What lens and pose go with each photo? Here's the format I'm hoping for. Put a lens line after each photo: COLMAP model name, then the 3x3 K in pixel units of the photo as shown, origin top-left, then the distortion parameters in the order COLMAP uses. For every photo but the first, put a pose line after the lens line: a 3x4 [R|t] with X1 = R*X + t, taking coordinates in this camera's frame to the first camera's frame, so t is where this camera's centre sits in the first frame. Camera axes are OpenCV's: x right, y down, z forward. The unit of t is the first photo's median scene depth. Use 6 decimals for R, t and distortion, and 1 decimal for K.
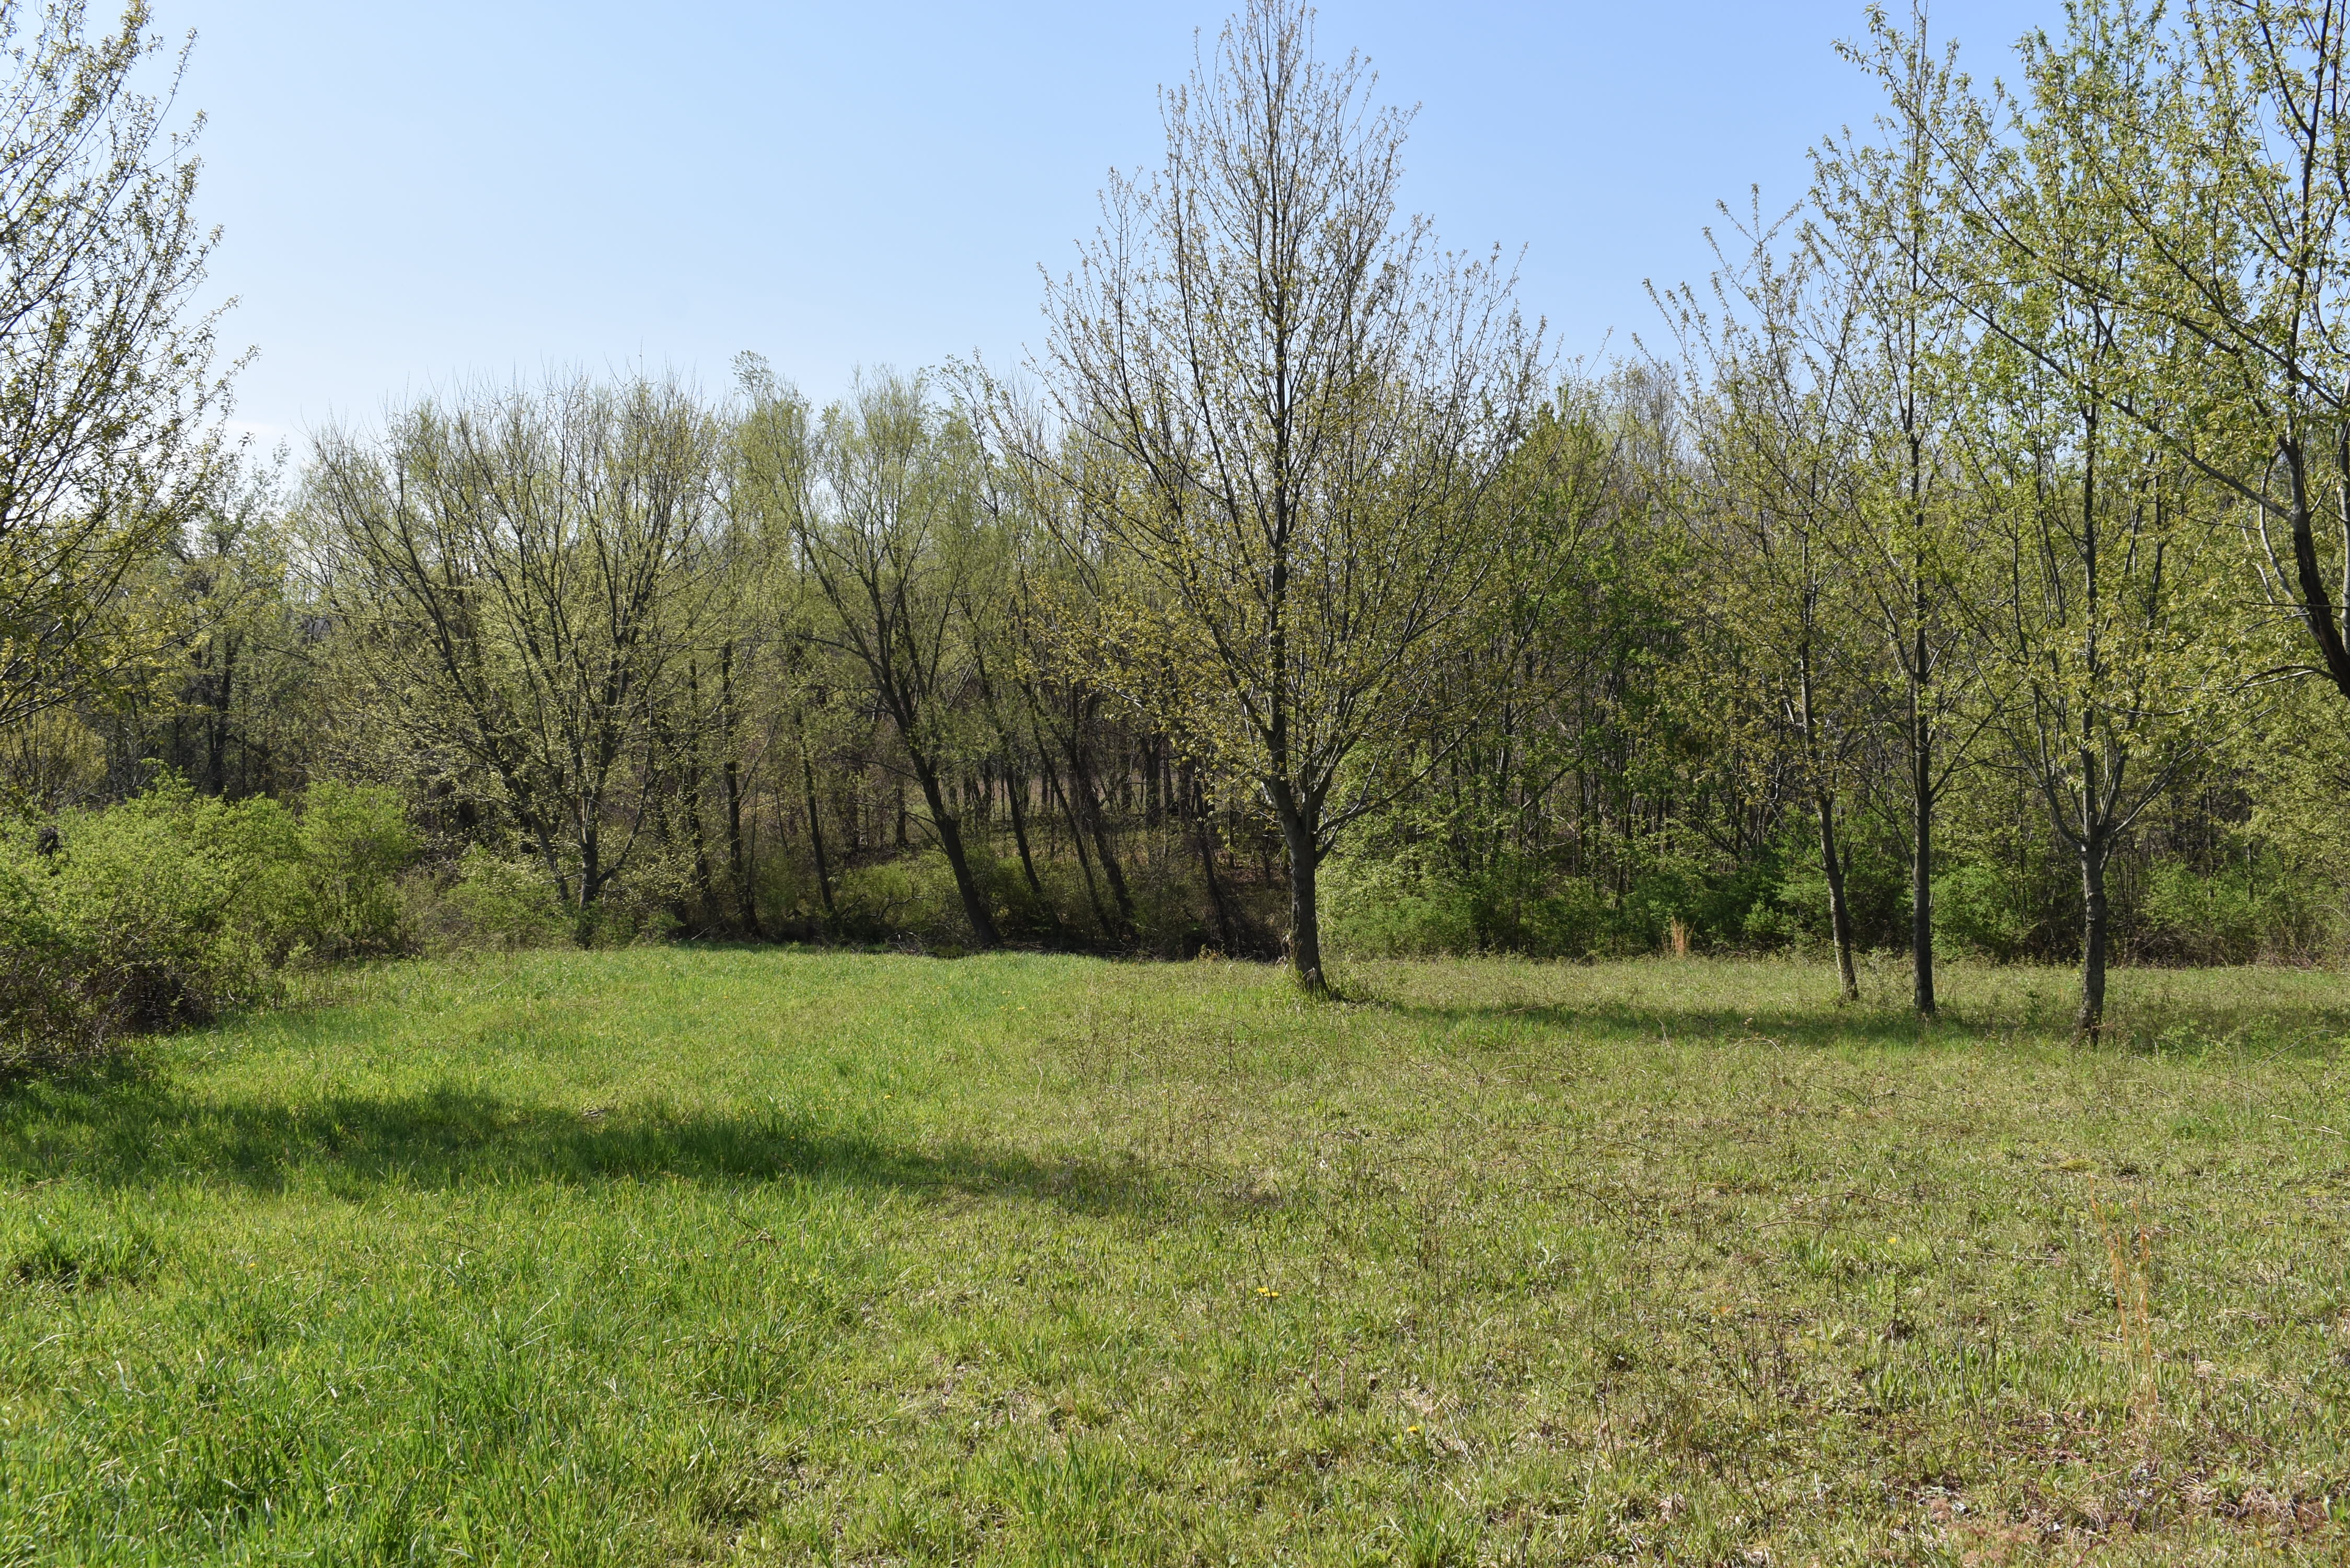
lens RADIAL K [[2546.6, 0, 1175.0], [0, 2546.6, 784.0], [0, 0, 1]] dist [-0.049349, -0.013559]
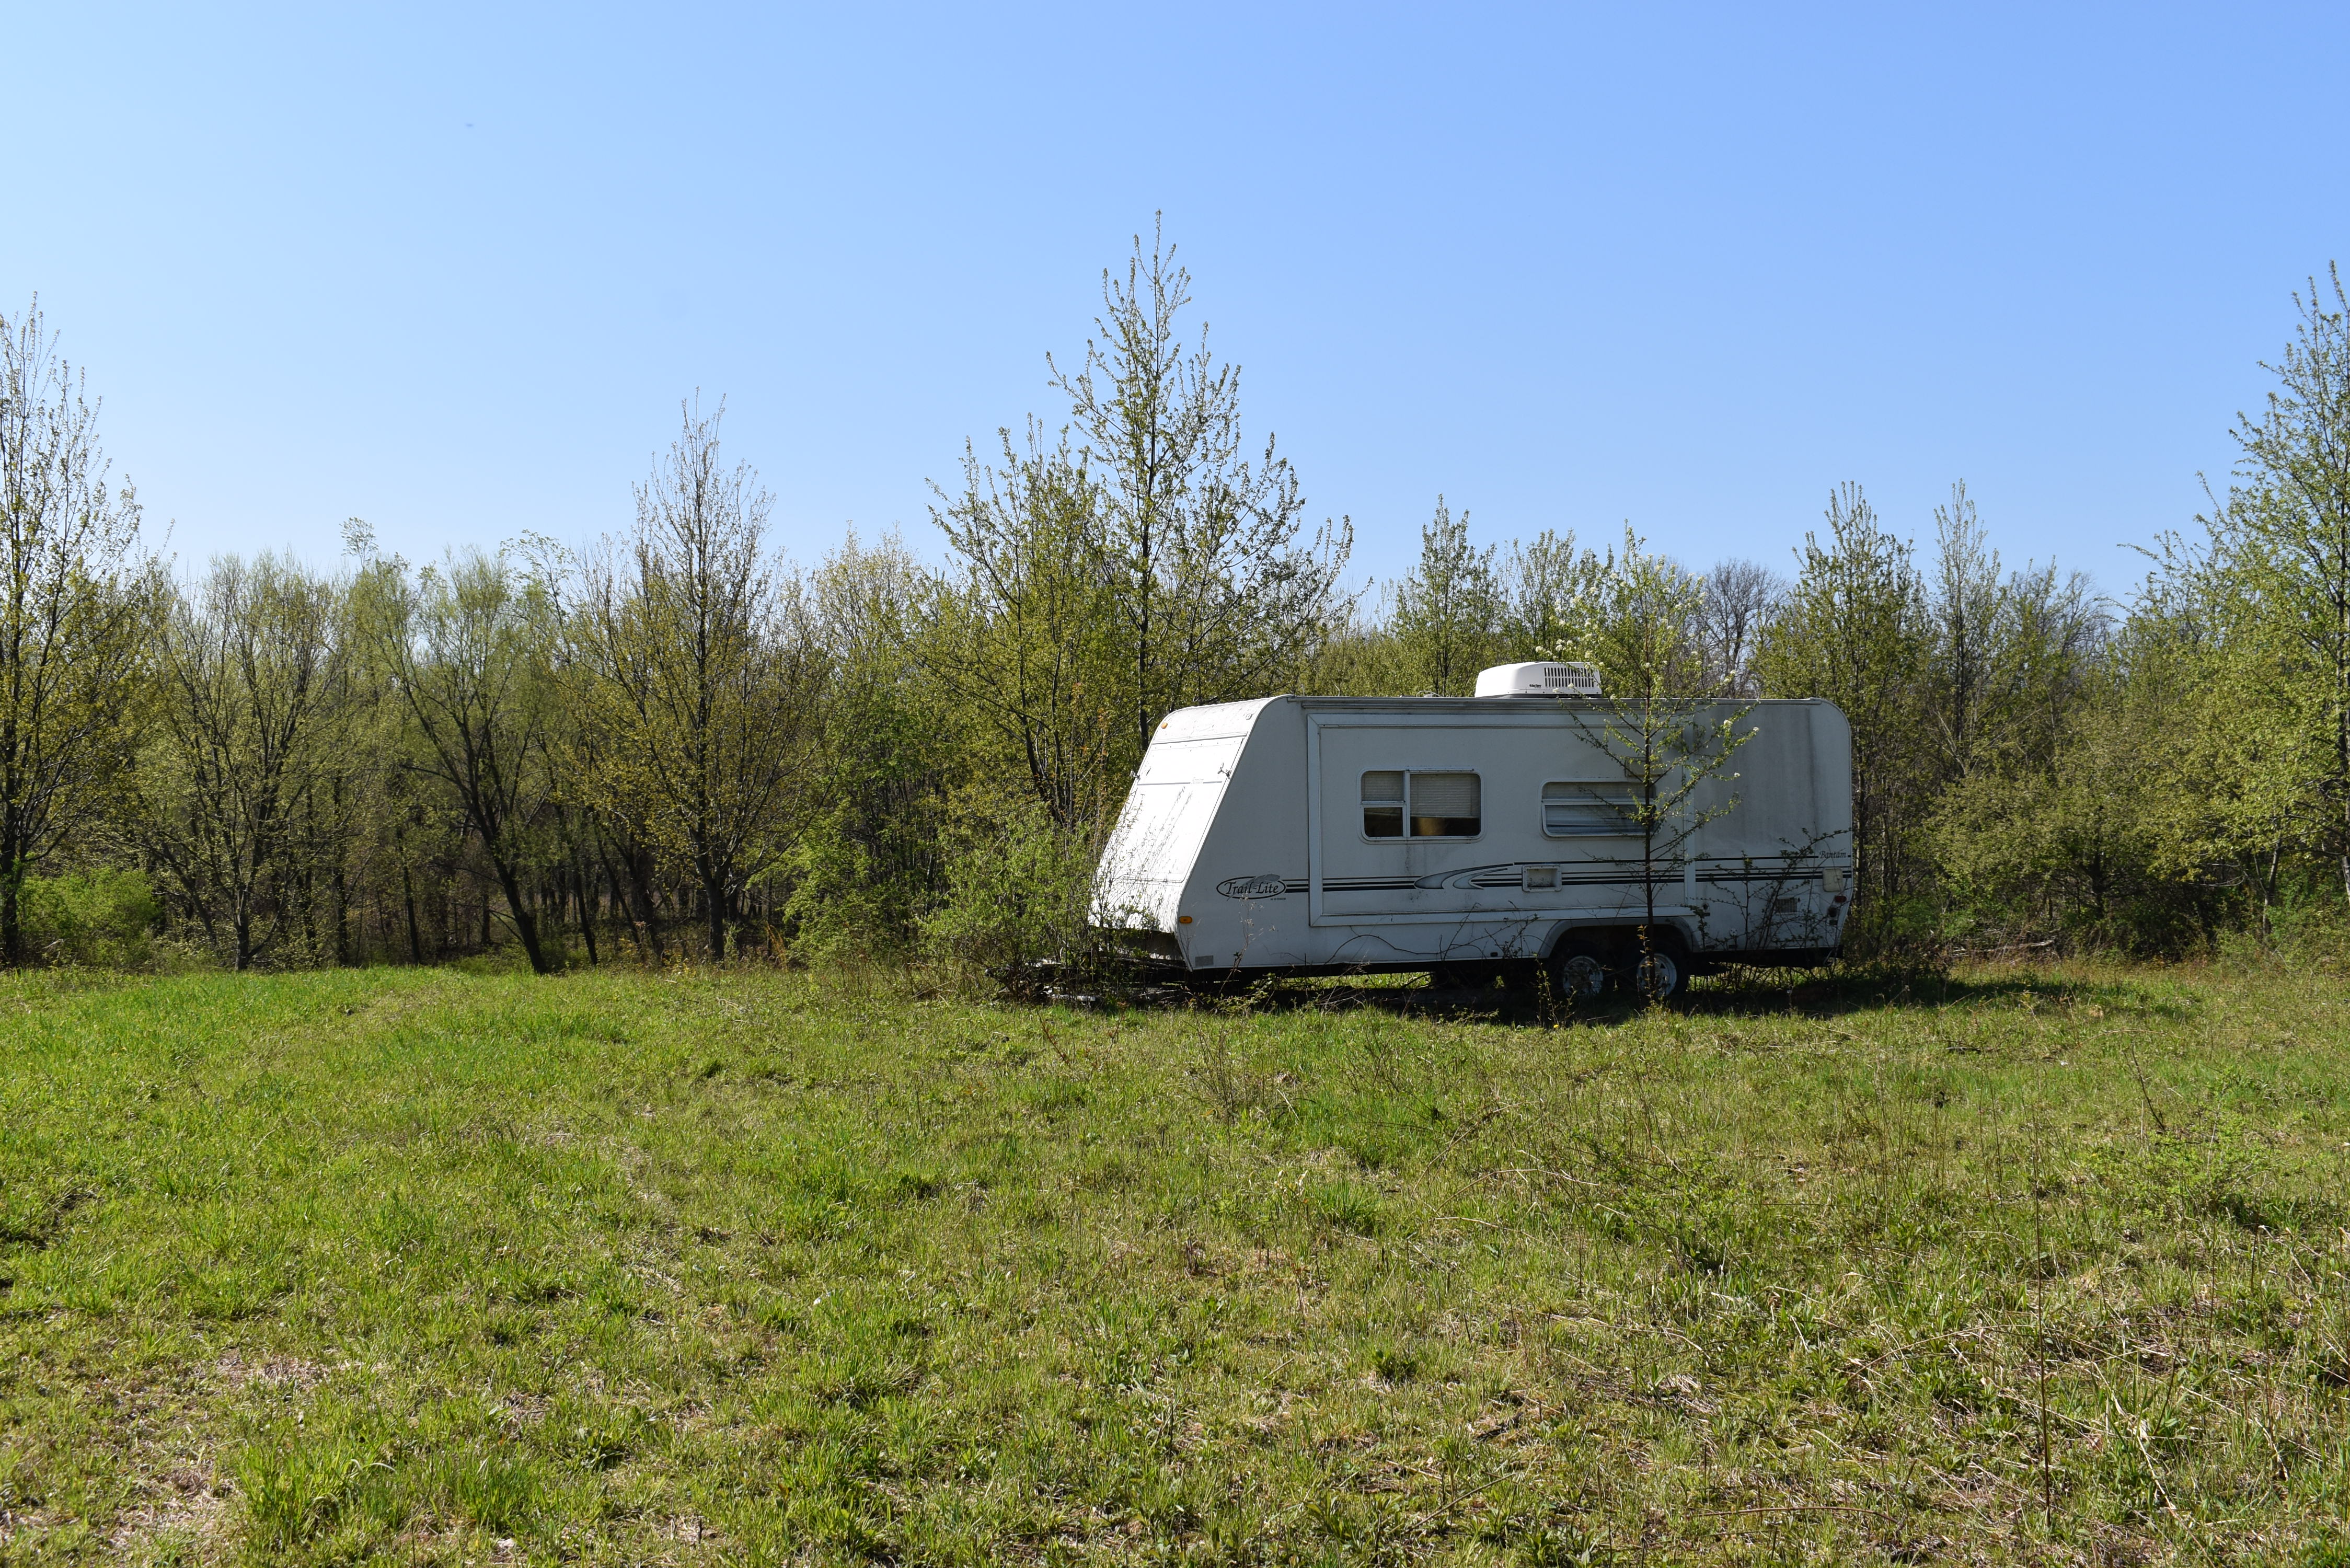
lens RADIAL K [[2546.6, 0, 1175.0], [0, 2546.6, 784.0], [0, 0, 1]] dist [-0.049349, -0.013559]
pose [[0.987616, 0.002074, 0.156875, 0.026881], [0.005280, 0.998907, -0.046447, 0.008900], [-0.156800, 0.046700, 0.986526, -0.247035]]
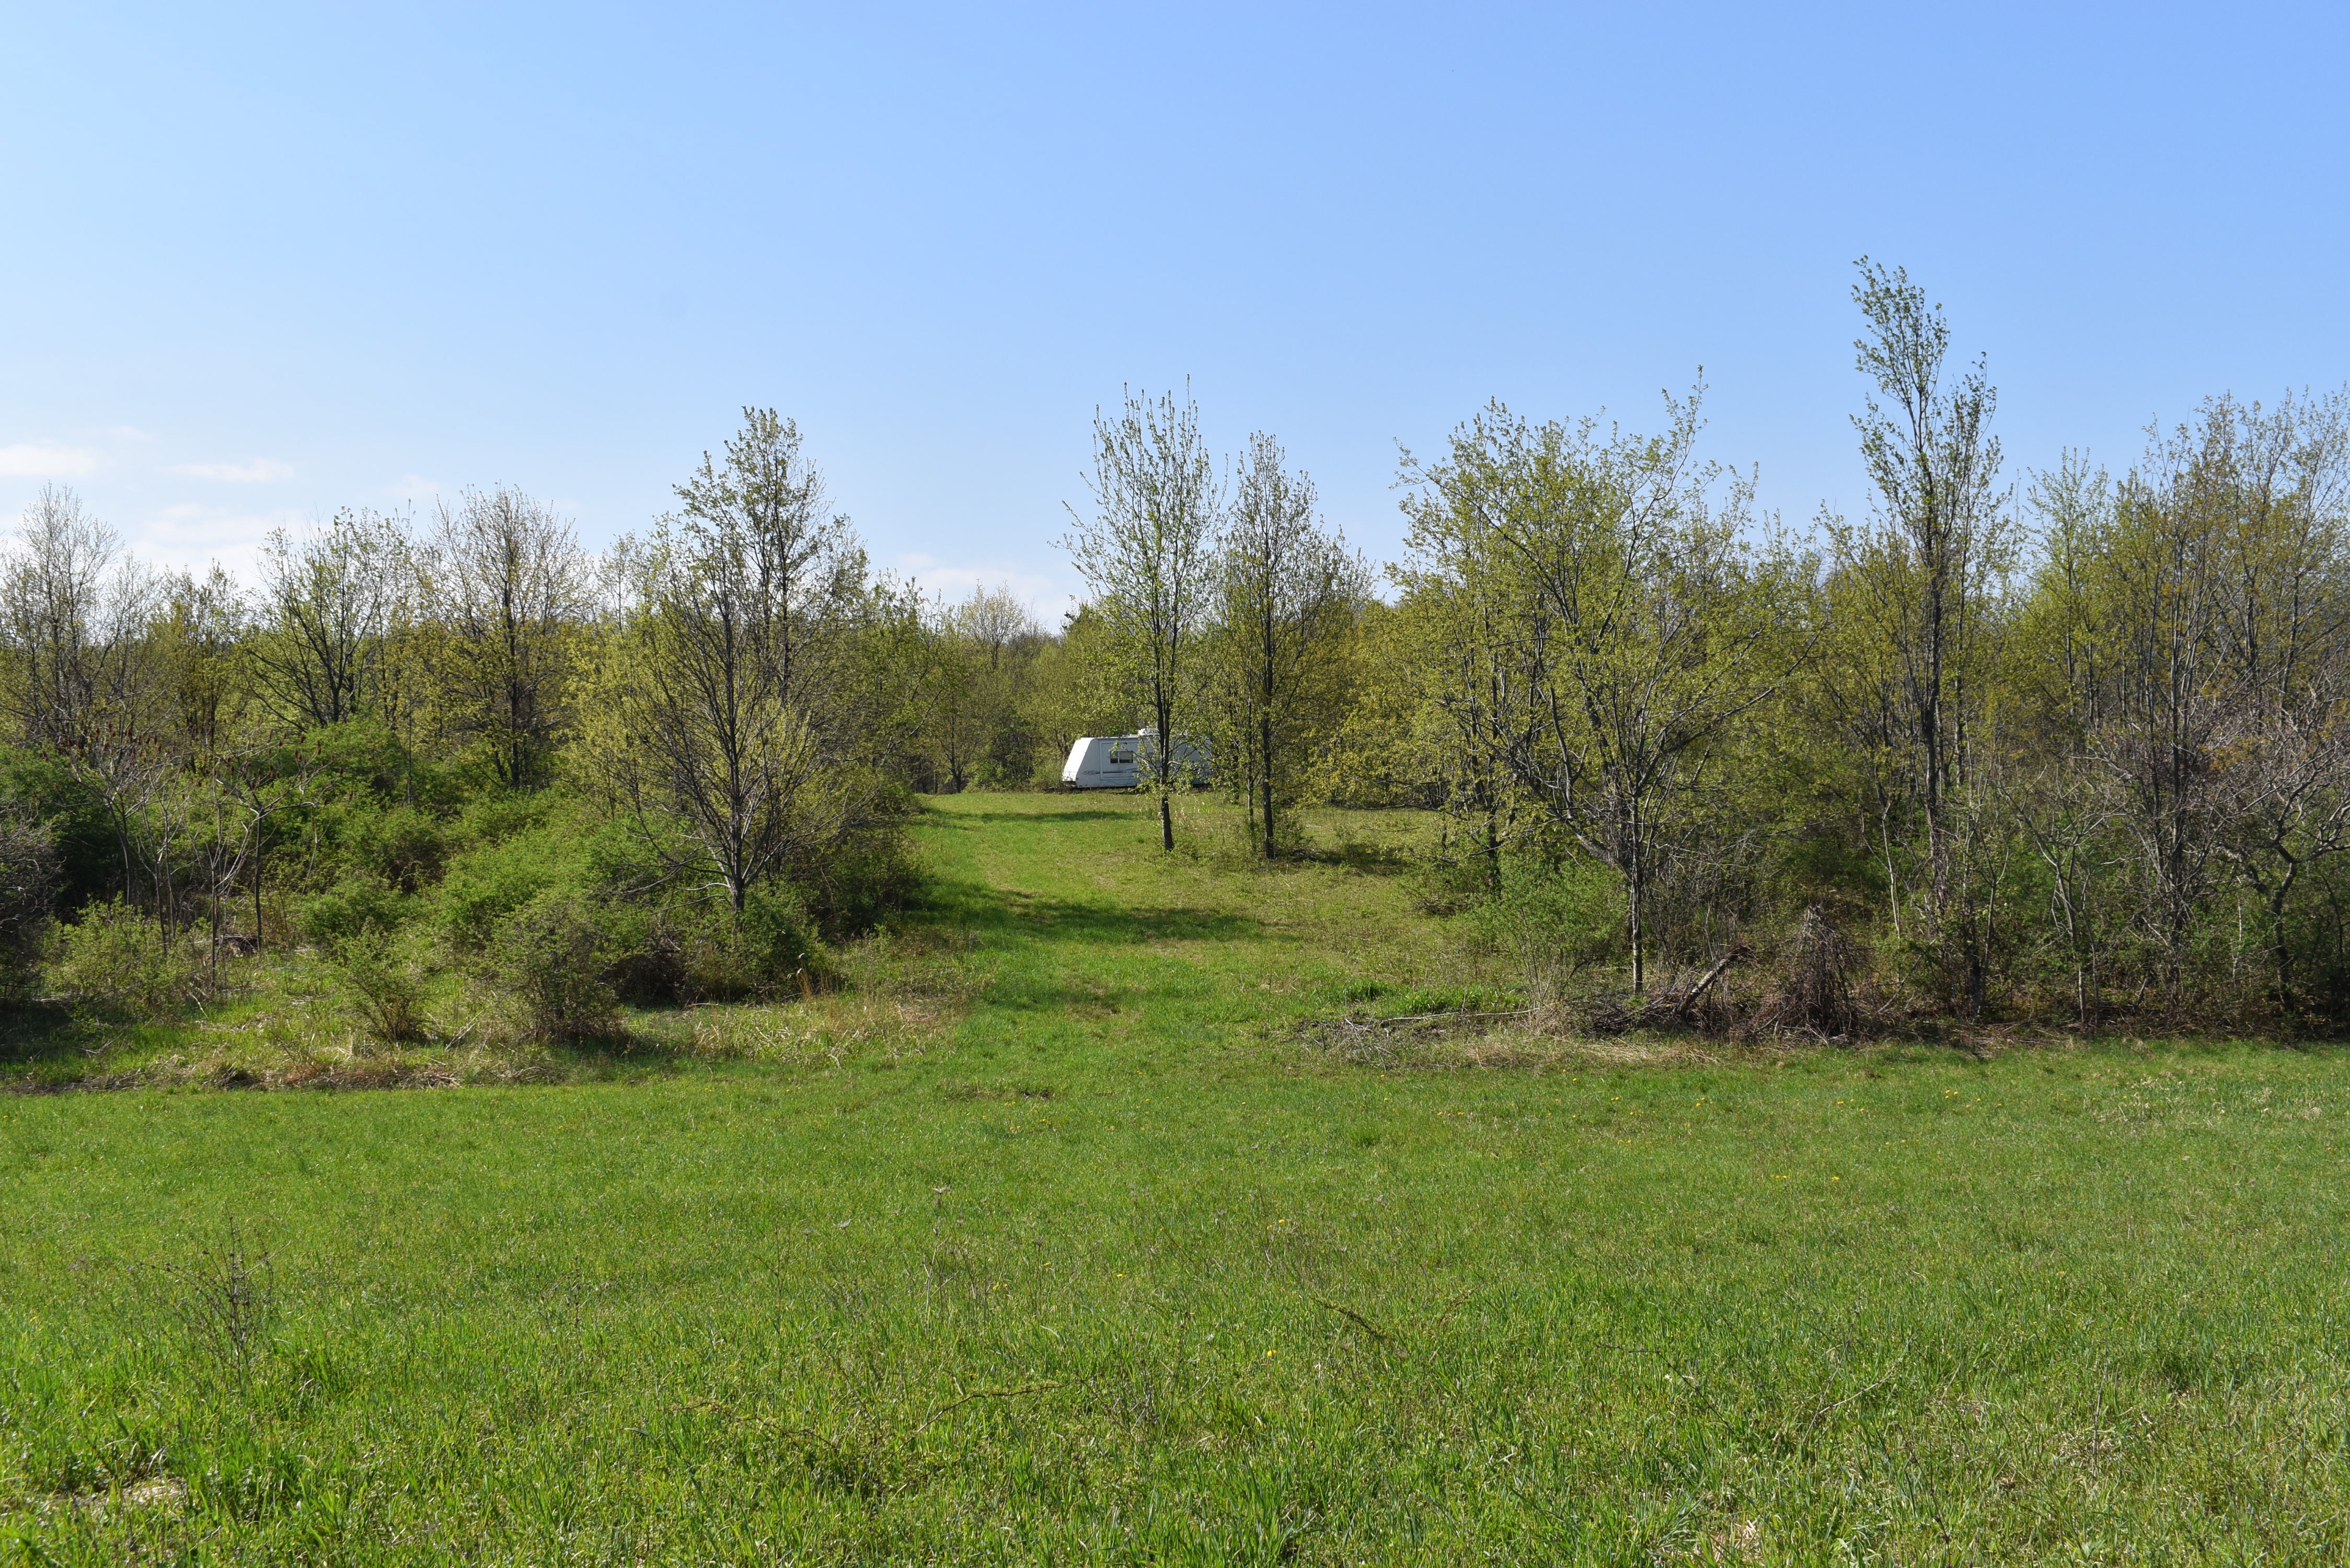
lens RADIAL K [[2546.6, 0, 1175.0], [0, 2546.6, 784.0], [0, 0, 1]] dist [-0.049349, -0.013559]
pose [[0.992449, -0.009304, 0.122302, -0.001628], [0.010723, 0.999883, -0.010948, 0.016463], [-0.122186, 0.012177, 0.992433, -0.670247]]
